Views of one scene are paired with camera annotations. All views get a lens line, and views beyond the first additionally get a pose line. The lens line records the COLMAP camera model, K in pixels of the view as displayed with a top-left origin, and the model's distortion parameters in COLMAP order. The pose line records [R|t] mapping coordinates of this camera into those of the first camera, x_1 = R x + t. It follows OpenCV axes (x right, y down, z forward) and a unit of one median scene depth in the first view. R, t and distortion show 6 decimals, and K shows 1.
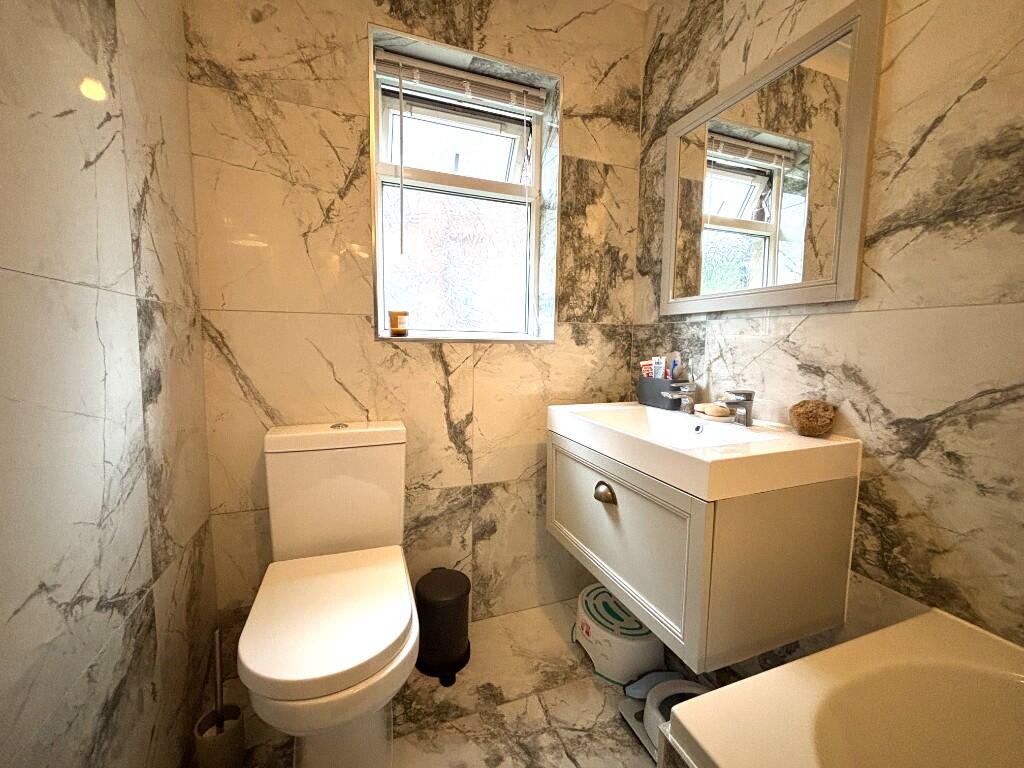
lens RADIAL K [[414.3, 0, 512.7], [0, 414.3, 382.6], [0, 0, 1]] dist [0.003184, -0.001031]
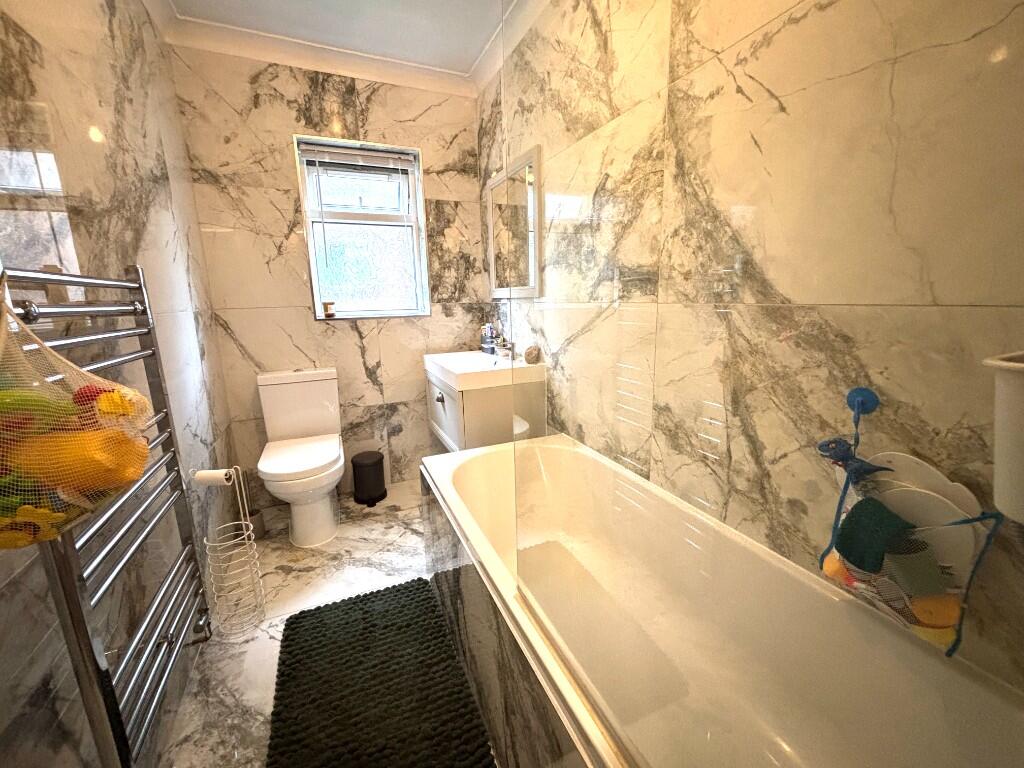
lens RADIAL K [[414.3, 0, 509.9], [0, 414.3, 383.3], [0, 0, 1]] dist [0.003184, -0.001031]
pose [[0.998226, -0.044890, 0.039108, 0.379194], [0.040298, 0.992981, 0.111197, -0.002749], [-0.043826, -0.109424, 0.993029, -0.742266]]
